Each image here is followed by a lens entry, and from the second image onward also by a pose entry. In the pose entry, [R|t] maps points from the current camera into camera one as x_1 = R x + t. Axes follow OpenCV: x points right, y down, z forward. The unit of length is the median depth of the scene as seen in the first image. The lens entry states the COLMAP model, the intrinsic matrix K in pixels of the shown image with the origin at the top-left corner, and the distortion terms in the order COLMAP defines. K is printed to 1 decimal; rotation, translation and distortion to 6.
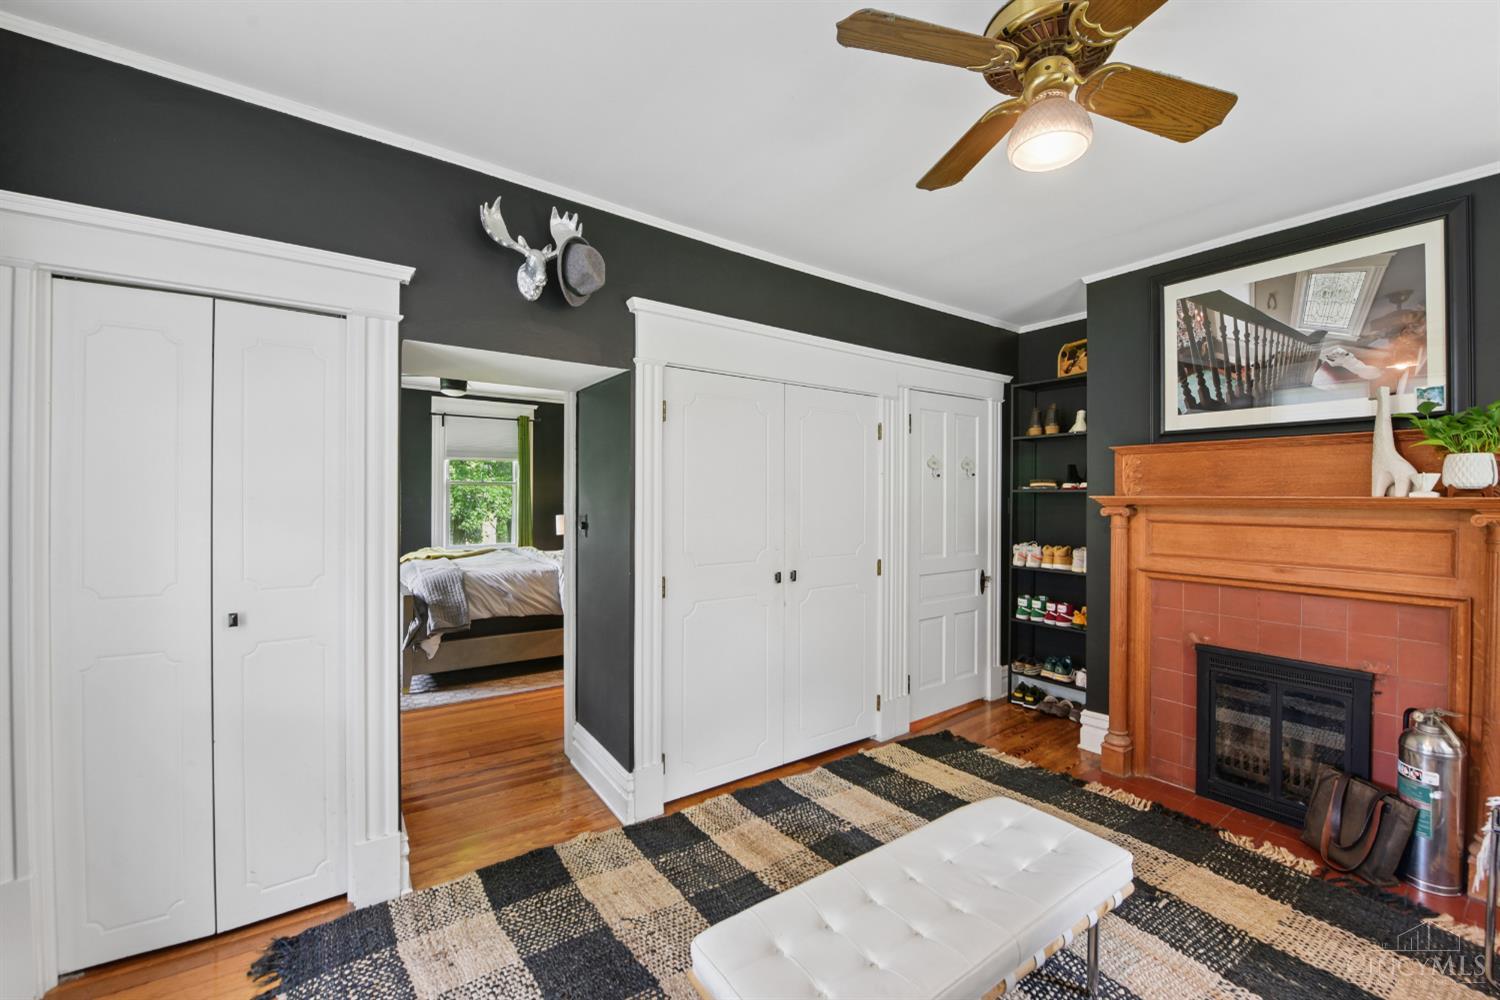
lens RADIAL K [[619.1, 0, 758.5], [0, 619.1, 497.0], [0, 0, 1]] dist [-0.010221, -0.000074]
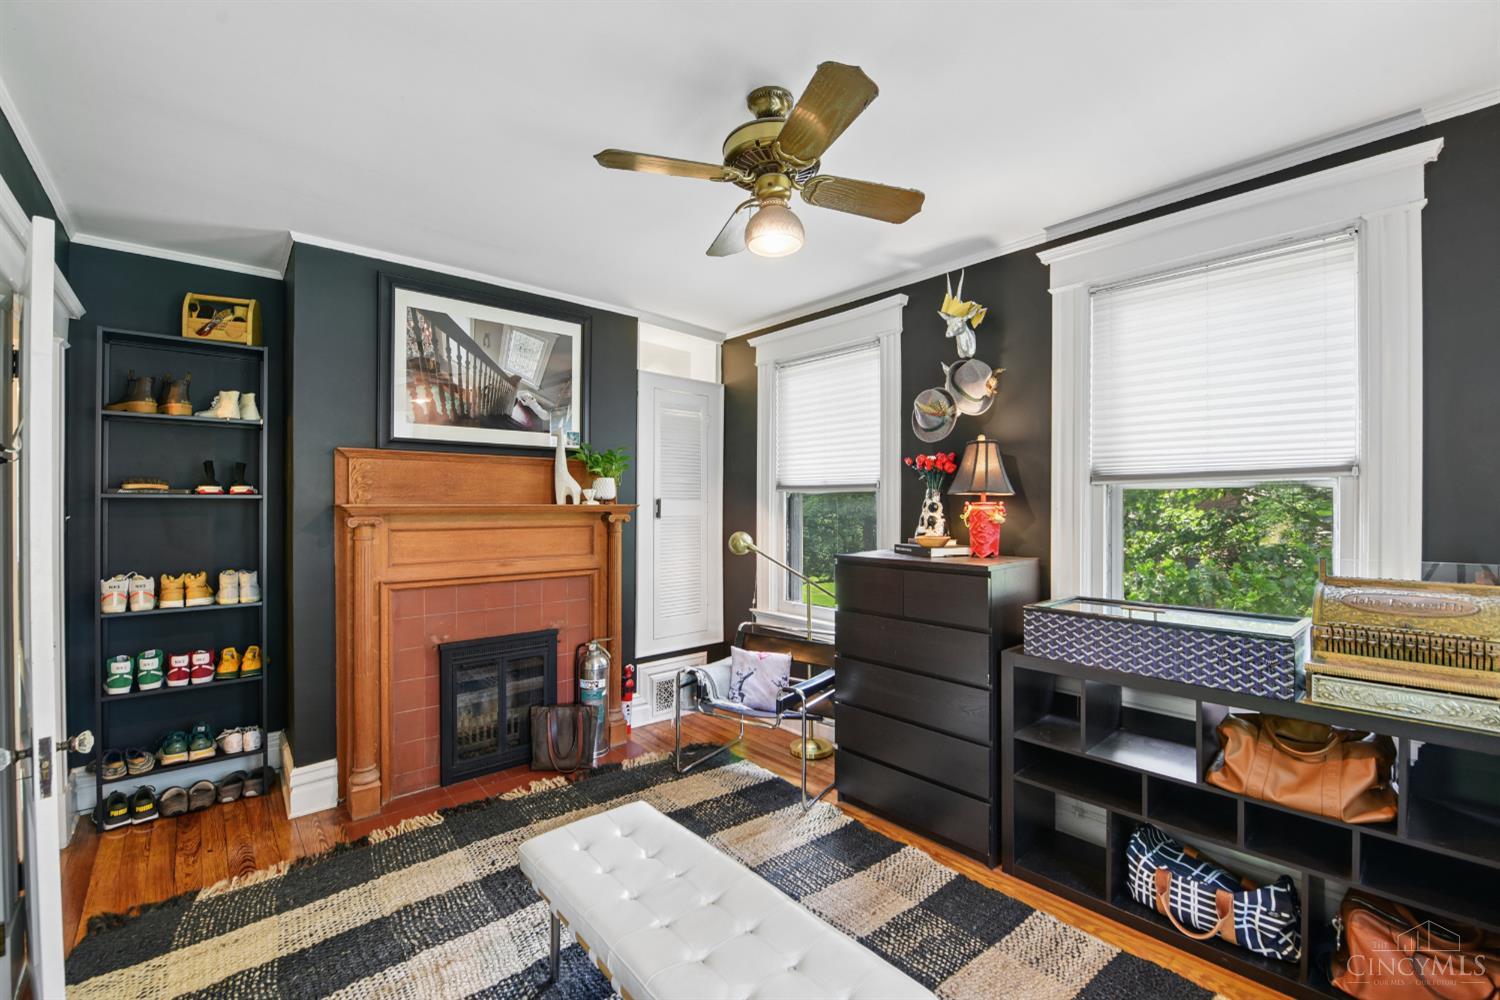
lens RADIAL K [[619.1, 0, 758.9], [0, 619.1, 504.1], [0, 0, 1]] dist [-0.010221, -0.000074]
pose [[-0.091689, -0.006180, 0.995769, -0.382866], [-0.001345, 0.999981, 0.006082, -0.008598], [-0.995787, -0.000782, -0.091695, 0.548408]]
